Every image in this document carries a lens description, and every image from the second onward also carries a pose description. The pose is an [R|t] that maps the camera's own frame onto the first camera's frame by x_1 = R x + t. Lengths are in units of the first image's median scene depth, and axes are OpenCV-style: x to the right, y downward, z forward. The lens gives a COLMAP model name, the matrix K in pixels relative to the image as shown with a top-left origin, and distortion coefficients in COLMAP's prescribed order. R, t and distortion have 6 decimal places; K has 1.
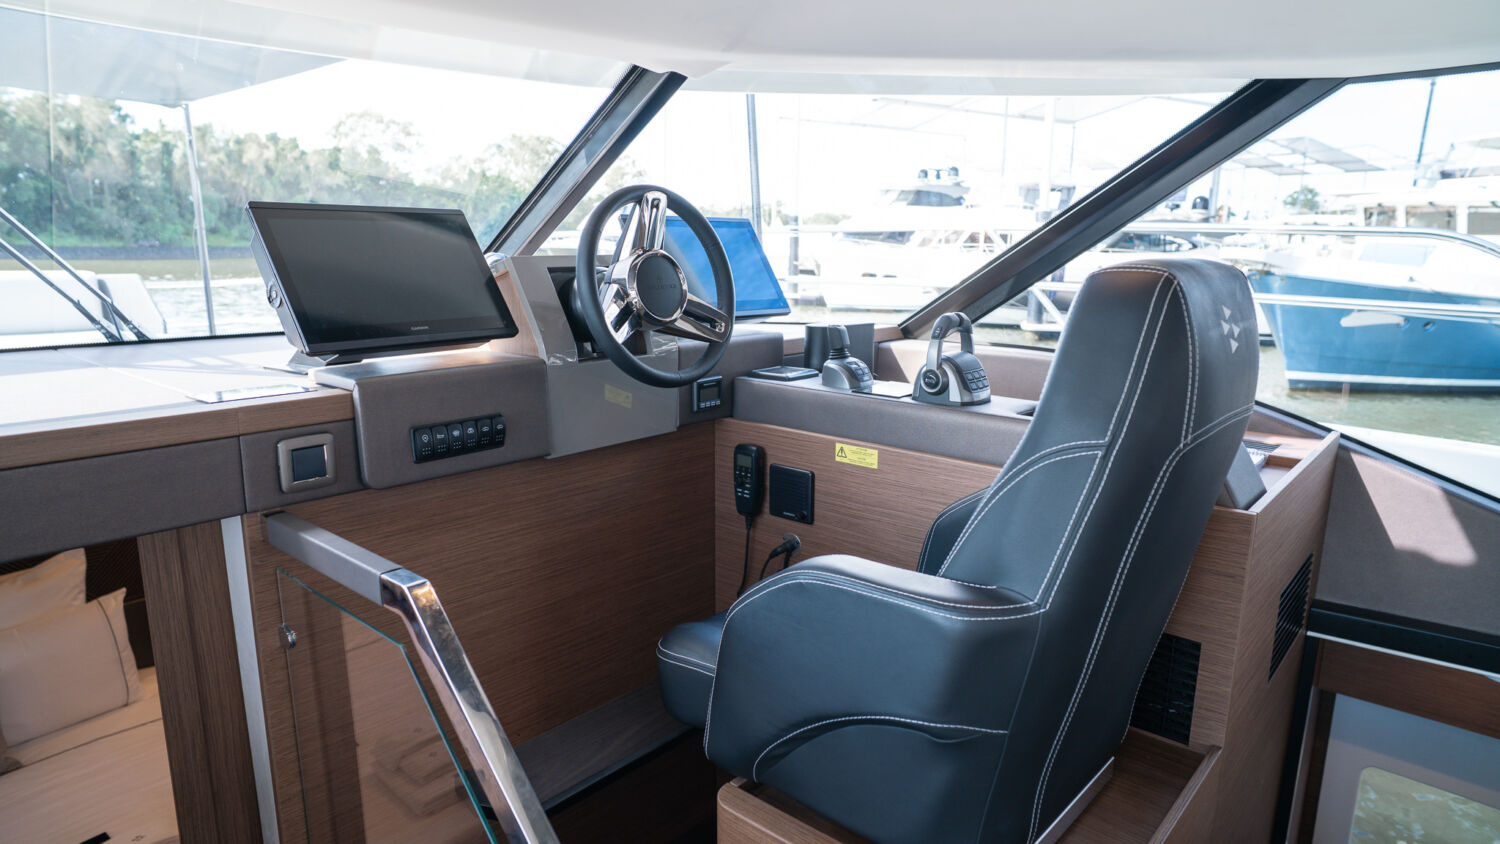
lens RADIAL K [[890.2, 0, 742.0], [0, 890.2, 420.9], [0, 0, 1]] dist [-0.073698, 0.056472]
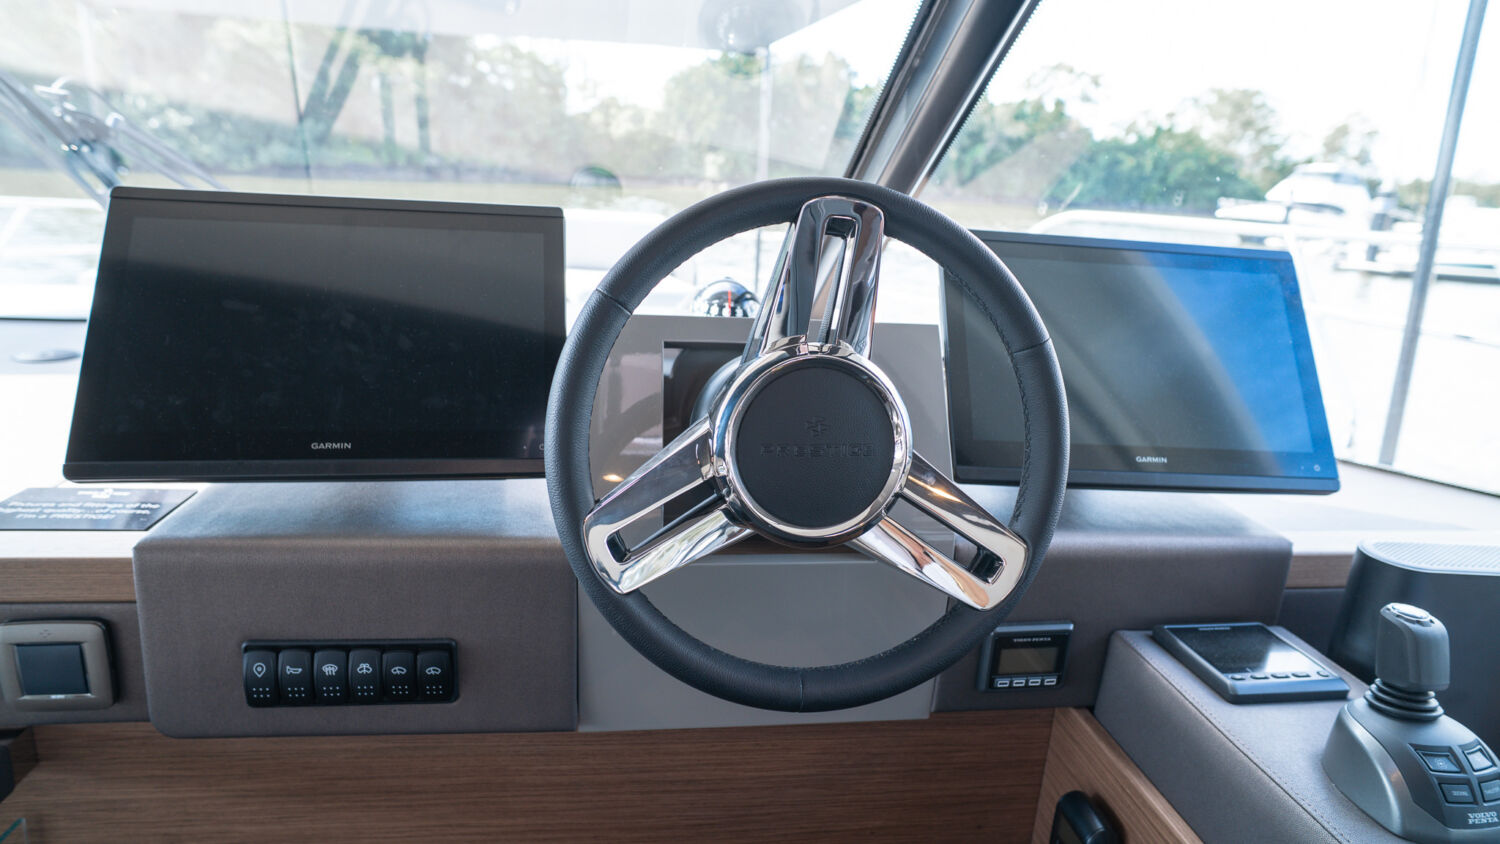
lens RADIAL K [[892.2, 0, 743.8], [0, 892.2, 421.2], [0, 0, 1]] dist [-0.077262, 0.061534]
pose [[0.756679, 0.208827, -0.619539, 0.043720], [-0.178822, 0.977588, 0.111108, -0.072889], [0.628856, 0.026714, 0.777063, 0.251159]]
